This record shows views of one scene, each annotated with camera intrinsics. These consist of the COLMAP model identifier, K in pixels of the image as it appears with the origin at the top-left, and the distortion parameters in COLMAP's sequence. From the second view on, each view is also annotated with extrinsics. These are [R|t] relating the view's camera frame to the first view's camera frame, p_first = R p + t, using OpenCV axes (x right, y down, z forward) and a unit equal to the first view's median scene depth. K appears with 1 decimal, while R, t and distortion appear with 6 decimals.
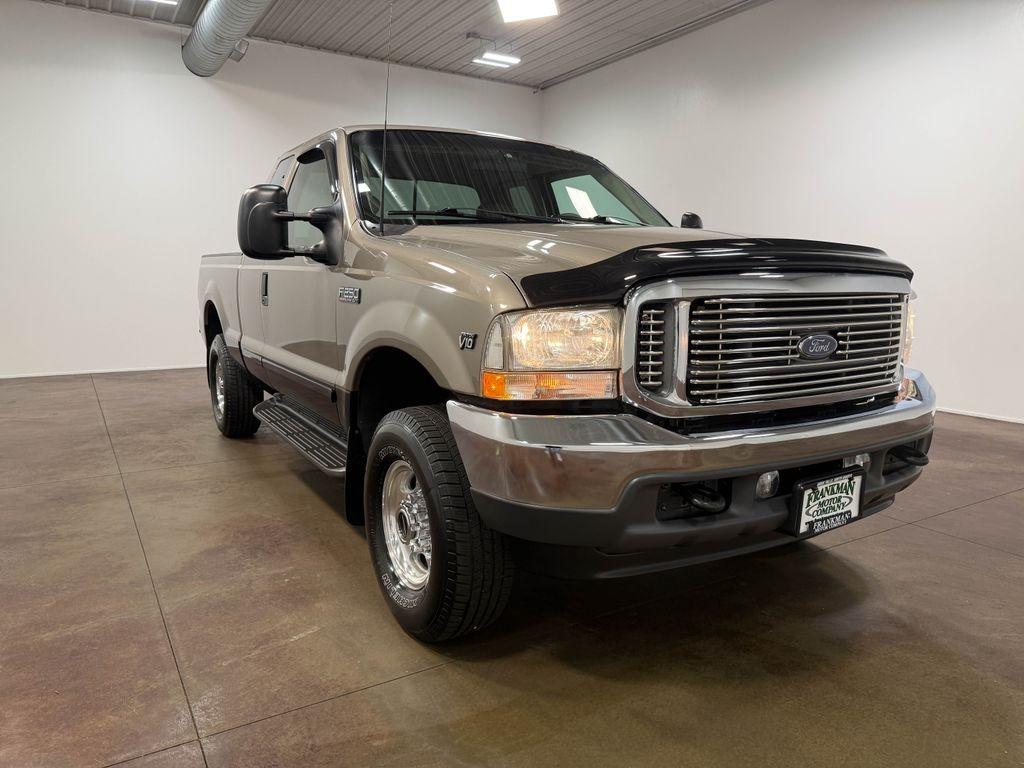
lens RADIAL K [[712.7, 0, 508.2], [0, 712.7, 379.8], [0, 0, 1]] dist [0.059861, -0.085761]
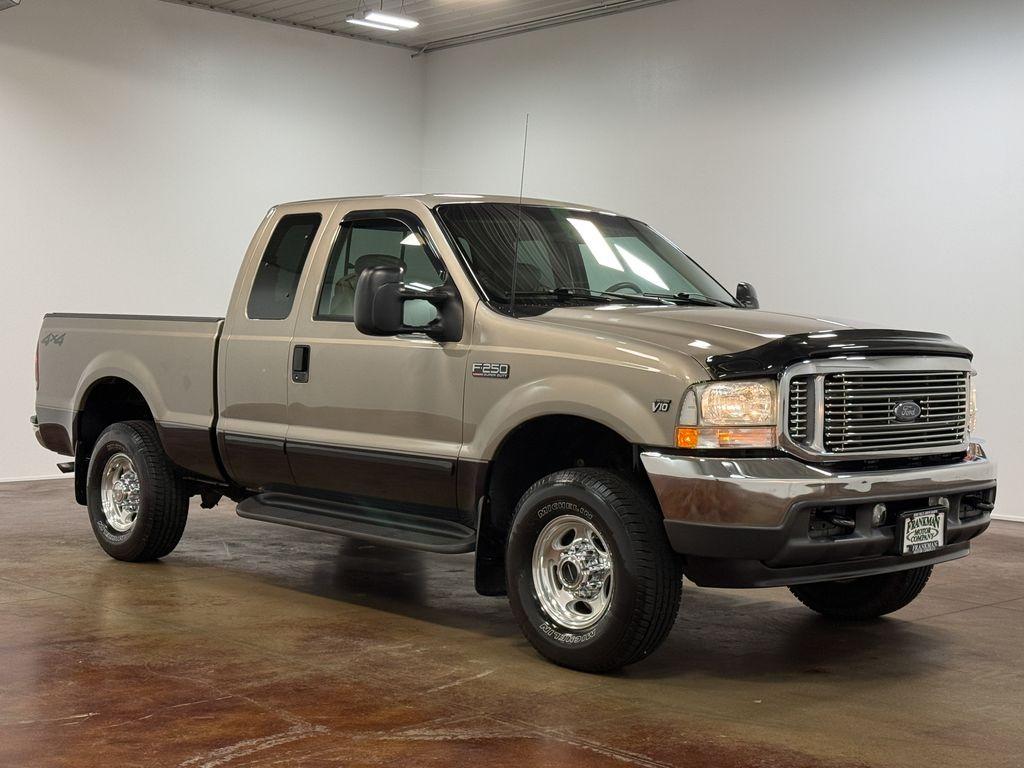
lens RADIAL K [[1415.1, 0, 512.0], [0, 1415.1, 384.0], [0, 0, 1]] dist [0.119116, 0.078408]
pose [[0.980840, 0.000638, 0.194815, -0.795939], [0.020449, 0.994133, -0.106213, 0.169298], [-0.193740, 0.108162, 0.975072, -1.425754]]
